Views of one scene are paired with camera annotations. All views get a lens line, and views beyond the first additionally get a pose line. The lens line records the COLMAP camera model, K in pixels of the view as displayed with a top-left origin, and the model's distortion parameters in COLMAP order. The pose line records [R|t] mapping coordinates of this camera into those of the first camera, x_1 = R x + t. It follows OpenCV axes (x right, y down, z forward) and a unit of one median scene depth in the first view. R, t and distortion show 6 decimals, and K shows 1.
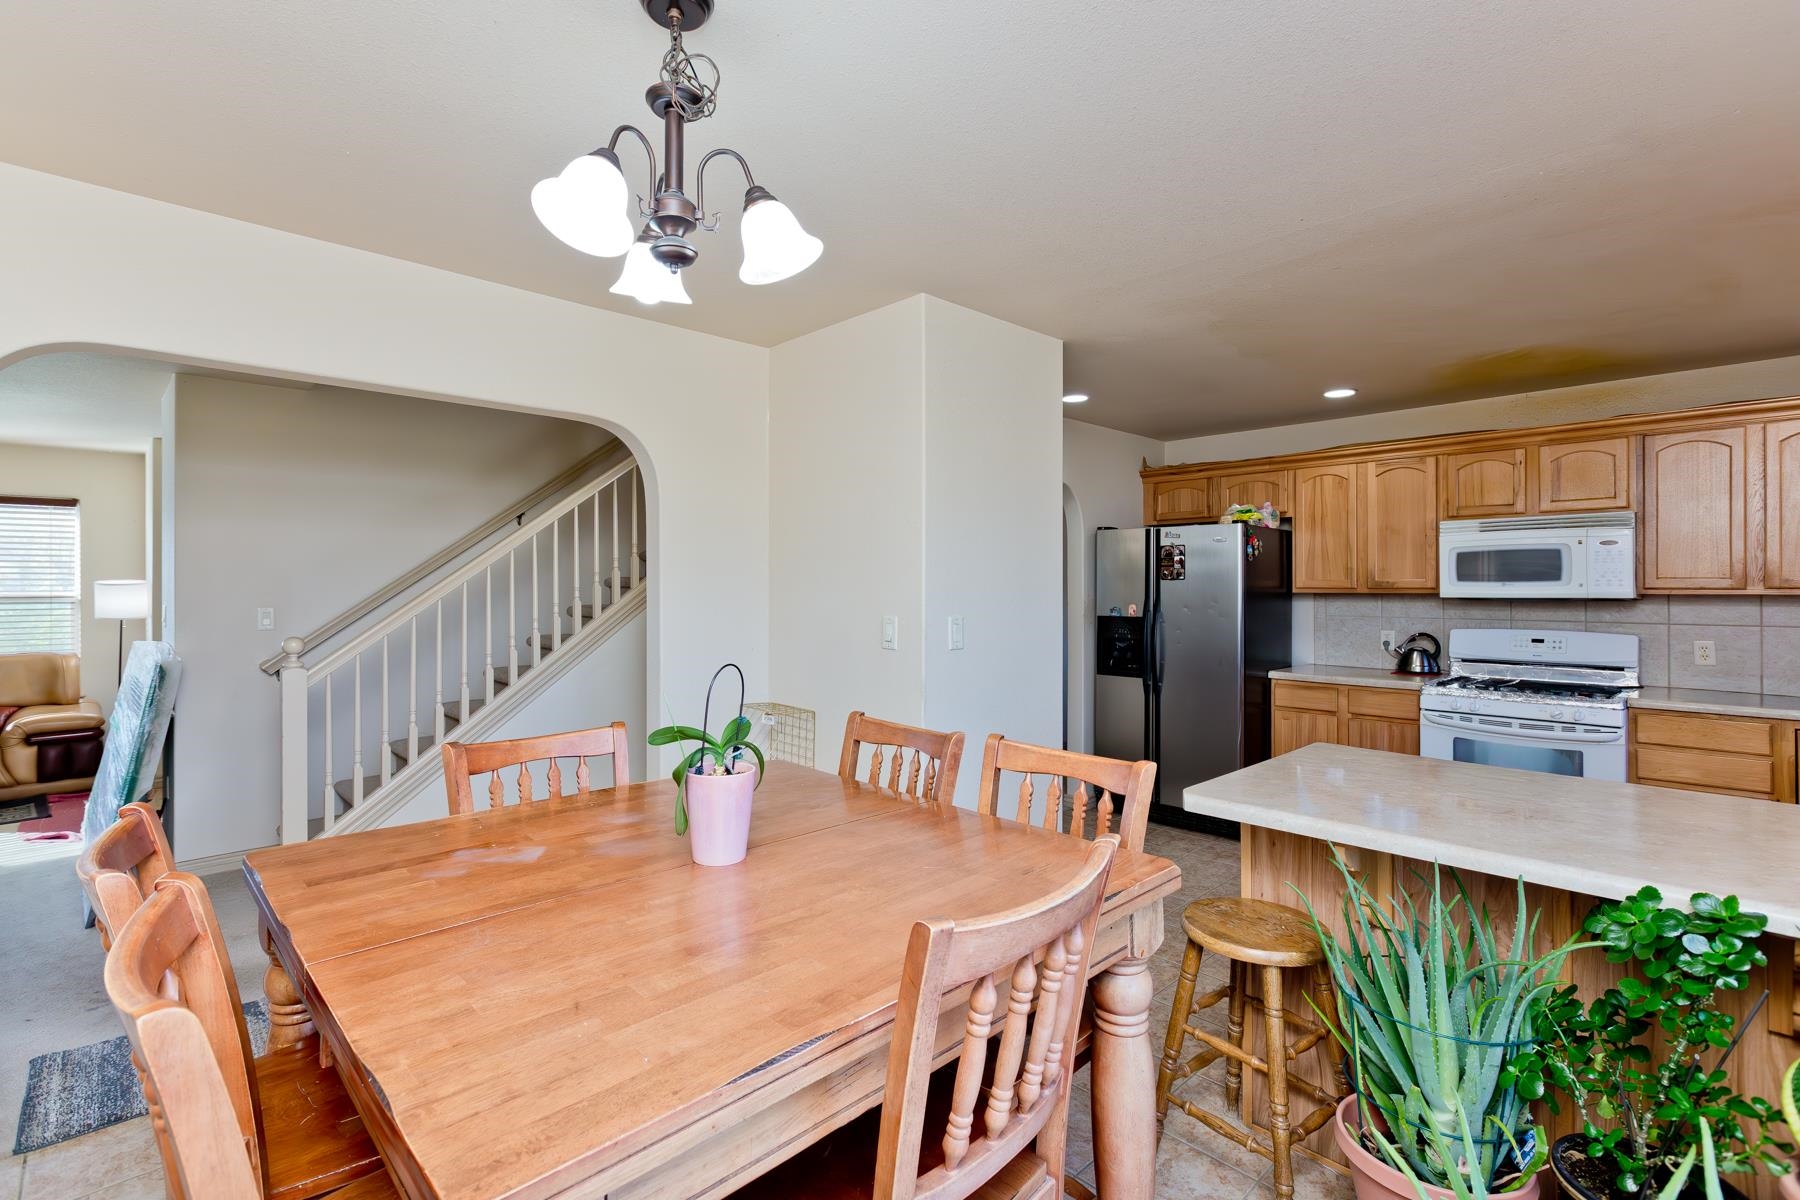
lens RADIAL K [[830.2, 0, 882.7], [0, 830.2, 583.6], [0, 0, 1]] dist [0.002801, -0.001655]
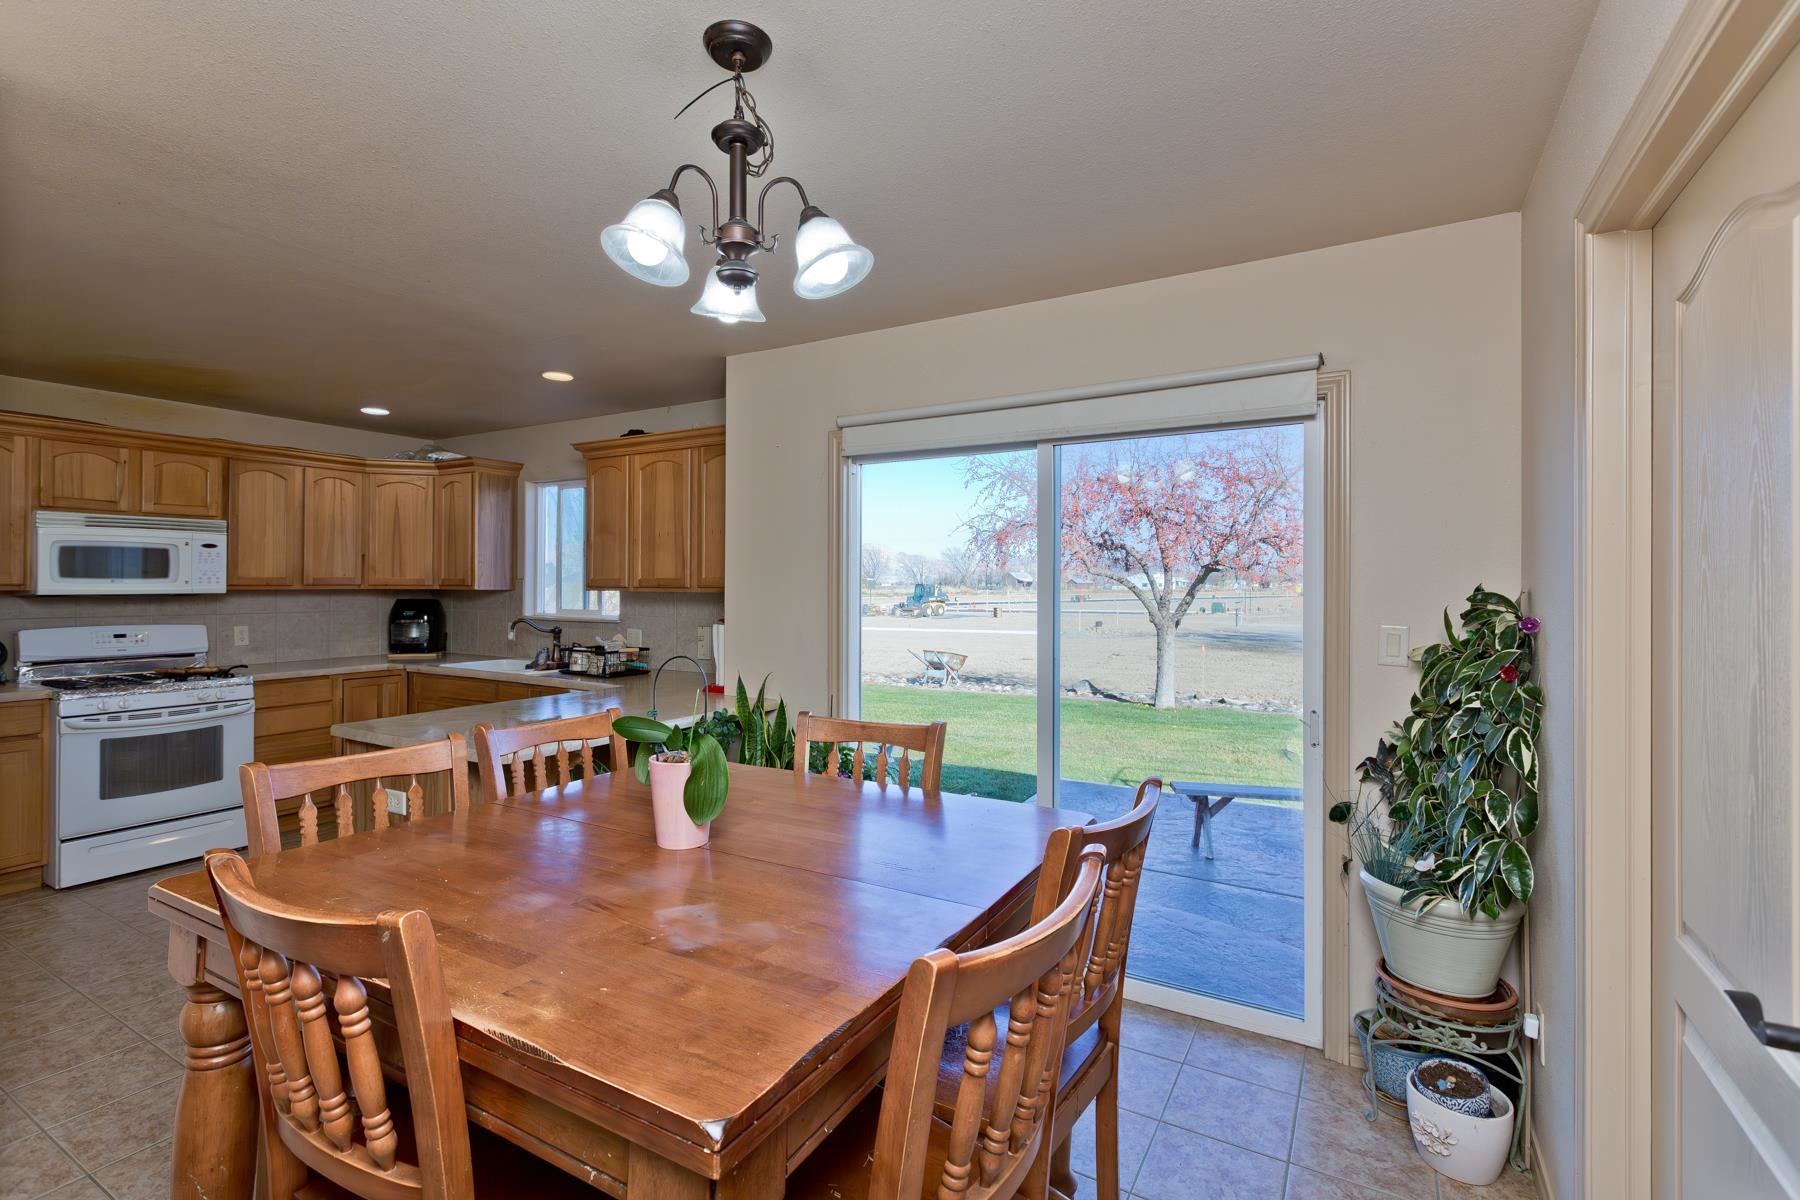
lens RADIAL K [[821.6, 0, 888.8], [0, 821.6, 580.0], [0, 0, 1]] dist [-0.000966, -0.003488]
pose [[-0.288317, 0.006621, 0.957512, -0.468912], [-0.004706, 0.999954, -0.008332, 0.003591], [-0.957523, -0.006909, -0.288273, 0.391336]]
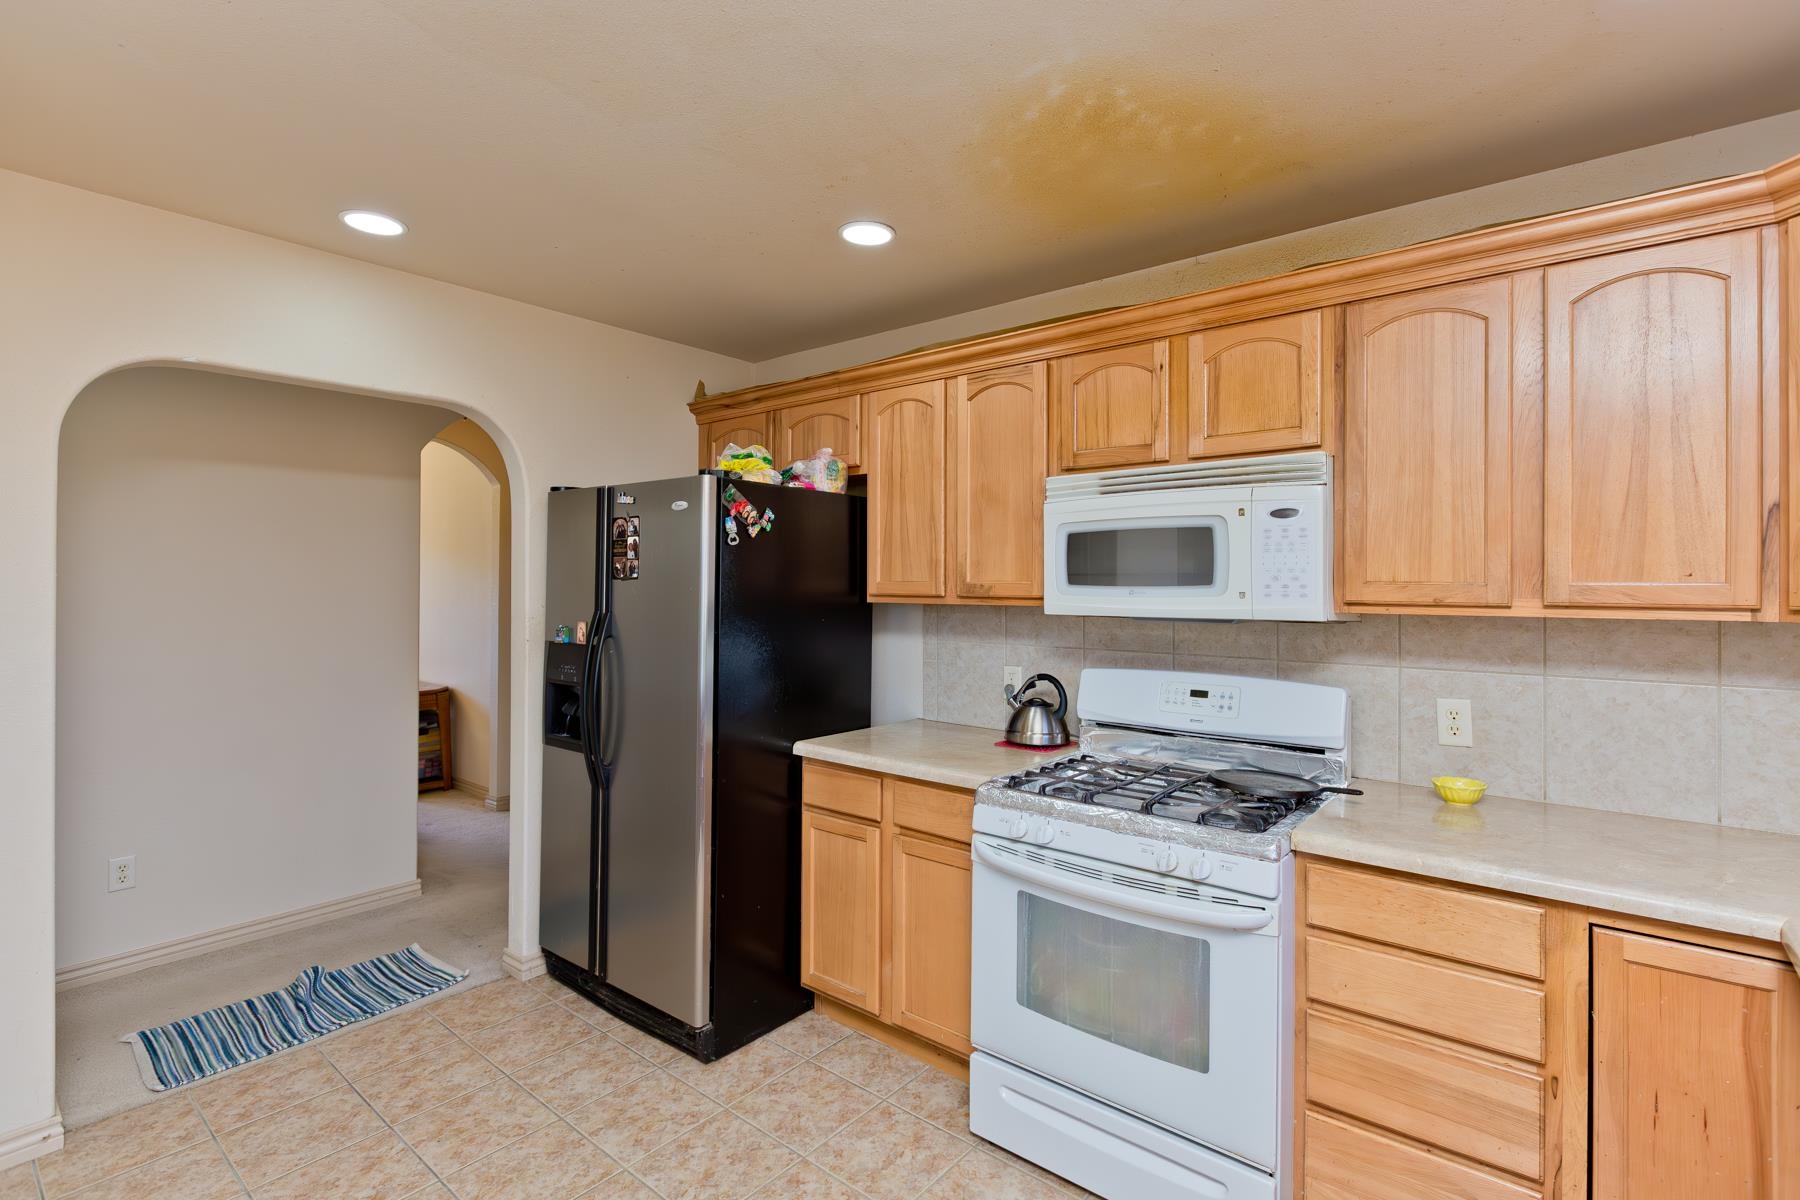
lens RADIAL K [[854.3, 0, 926.6], [0, 854.3, 577.5], [0, 0, 1]] dist [0.001152, 0.000494]
pose [[0.989917, 0.005861, 0.141525, 0.541449], [-0.005451, 0.999980, -0.003286, -0.005931], [-0.141541, 0.002481, 0.989929, 0.474353]]
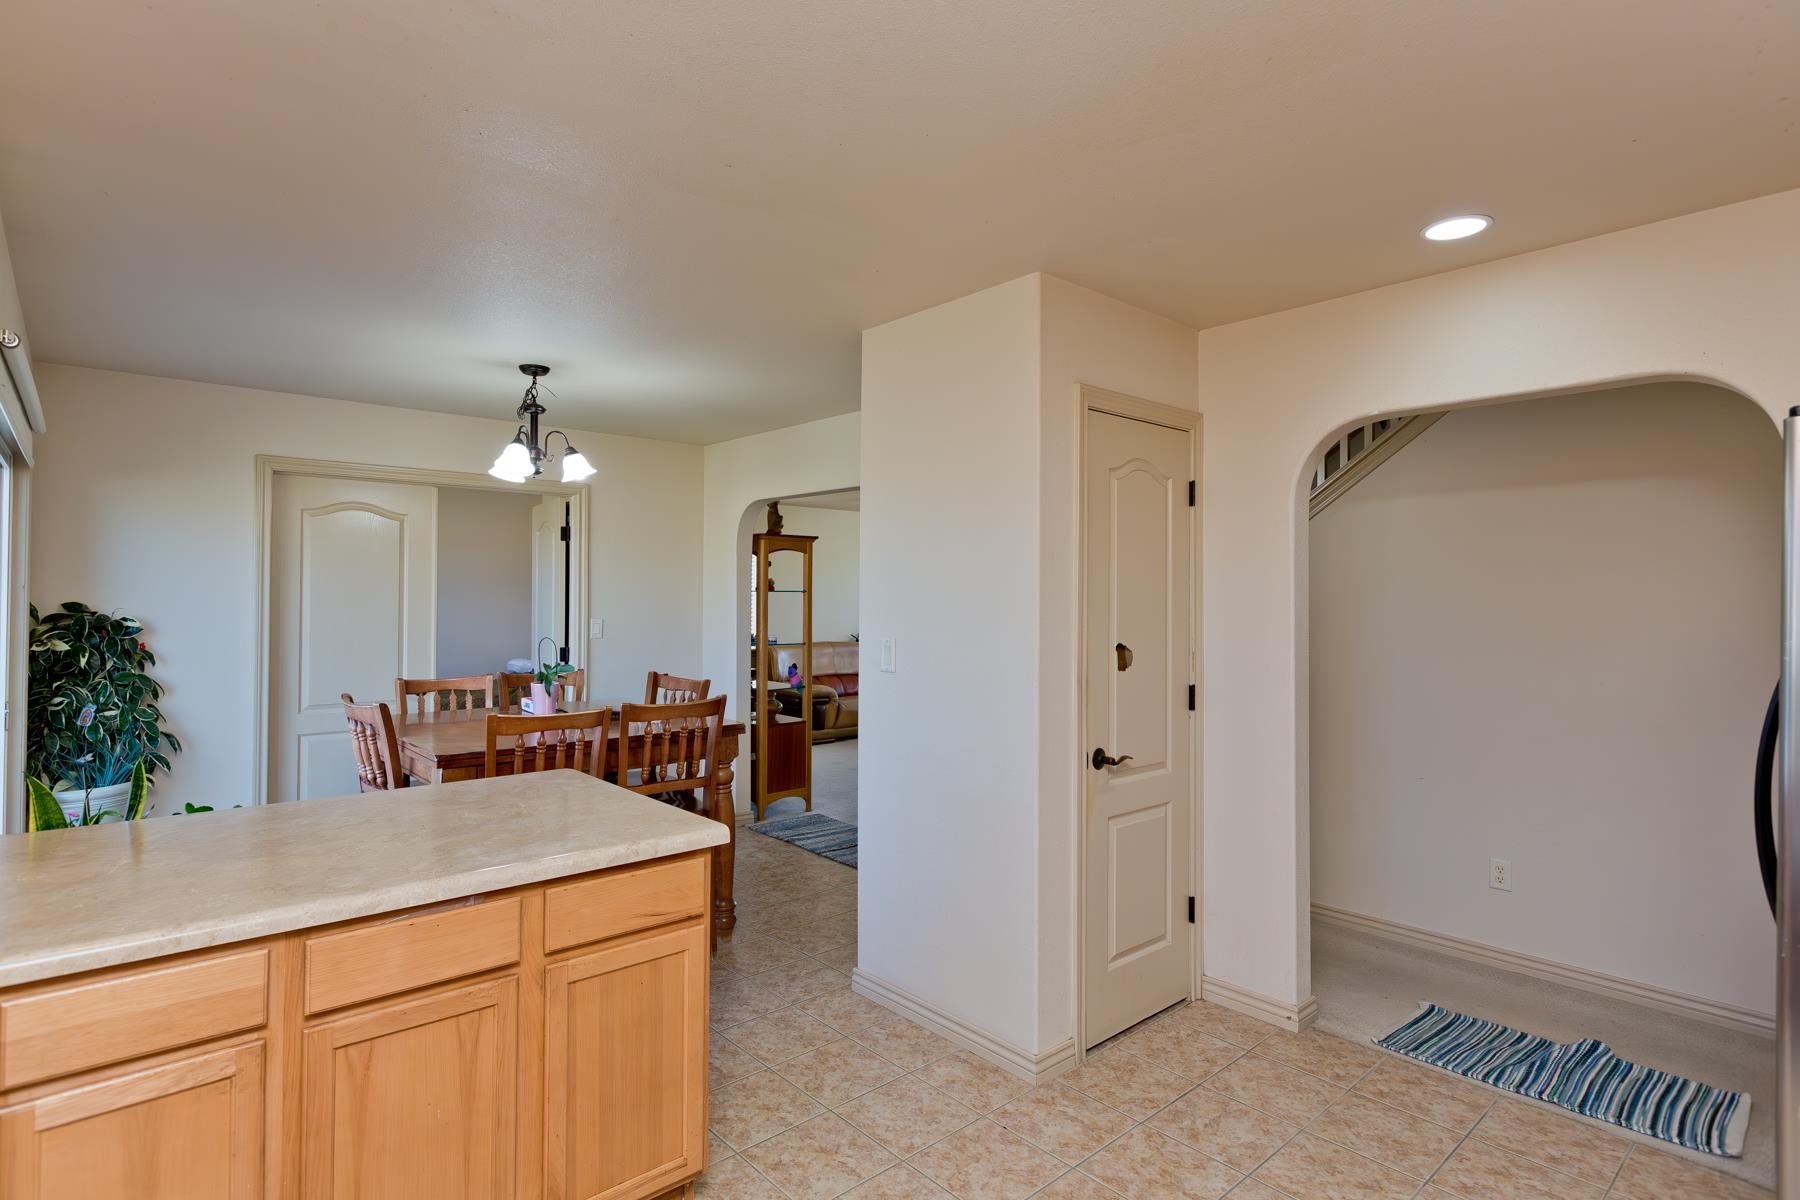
lens RADIAL K [[915.6, 0, 896.3], [0, 915.6, 580.7], [0, 0, 1]] dist [-0.002304, -0.000989]
pose [[-0.029488, -0.017905, -0.999405, 0.849679], [-0.006451, 0.999822, -0.017722, -0.009046], [0.999544, 0.005925, -0.029598, 0.754207]]
